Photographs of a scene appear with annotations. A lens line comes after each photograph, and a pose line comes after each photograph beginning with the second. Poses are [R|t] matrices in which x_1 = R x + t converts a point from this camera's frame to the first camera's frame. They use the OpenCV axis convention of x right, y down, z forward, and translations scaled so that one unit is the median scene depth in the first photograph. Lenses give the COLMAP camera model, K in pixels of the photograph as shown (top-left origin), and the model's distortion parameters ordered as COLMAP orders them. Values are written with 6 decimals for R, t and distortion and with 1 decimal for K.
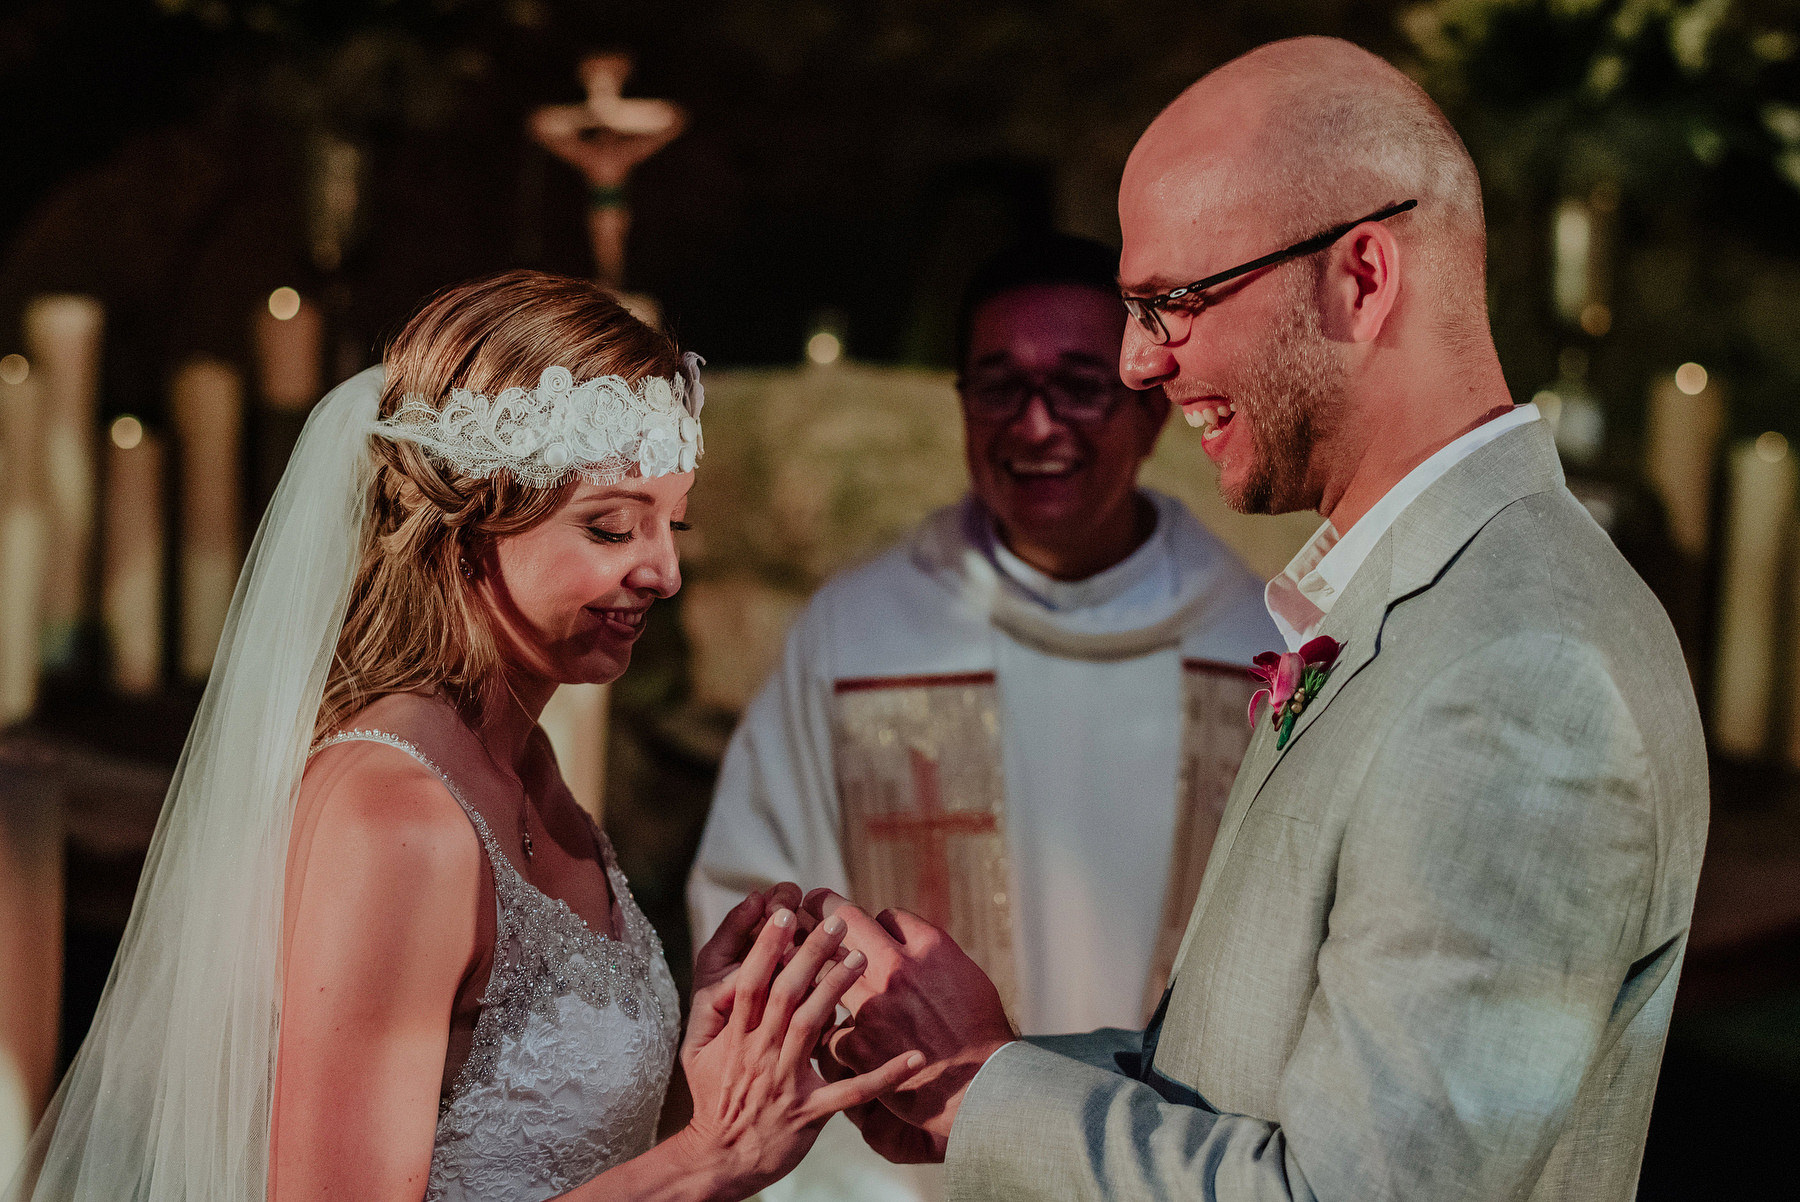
lens RADIAL K [[3160.8, 0, 900.0], [0, 3160.8, 601.0], [0, 0, 1]] dist [-0.171610, 0.012264]
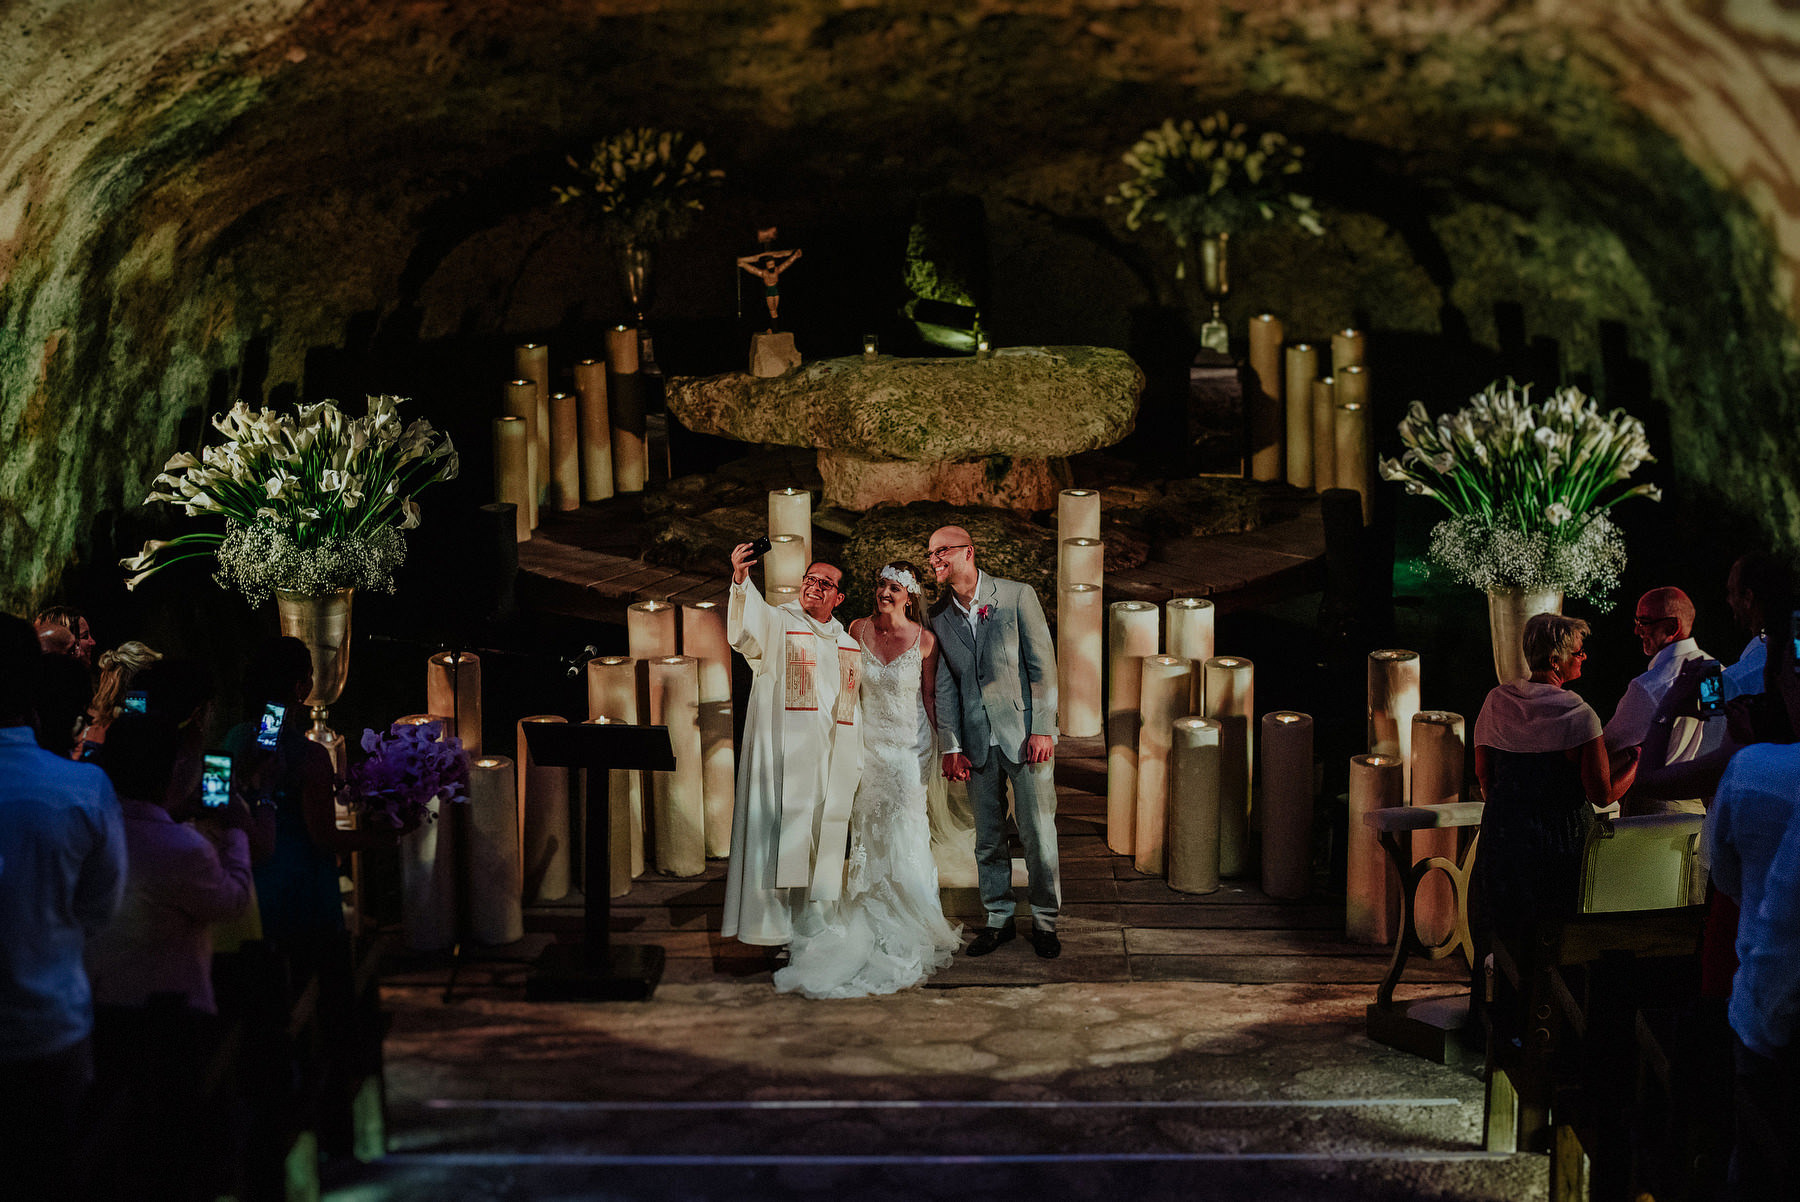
lens RADIAL K [[3160.8, 0, 900.0], [0, 3160.8, 601.0], [0, 0, 1]] dist [-0.171610, 0.012264]
pose [[0.997671, -0.066331, -0.015889, 0.022649], [0.067880, 0.988366, 0.136107, -0.209360], [0.006676, -0.136869, 0.990567, -1.311249]]
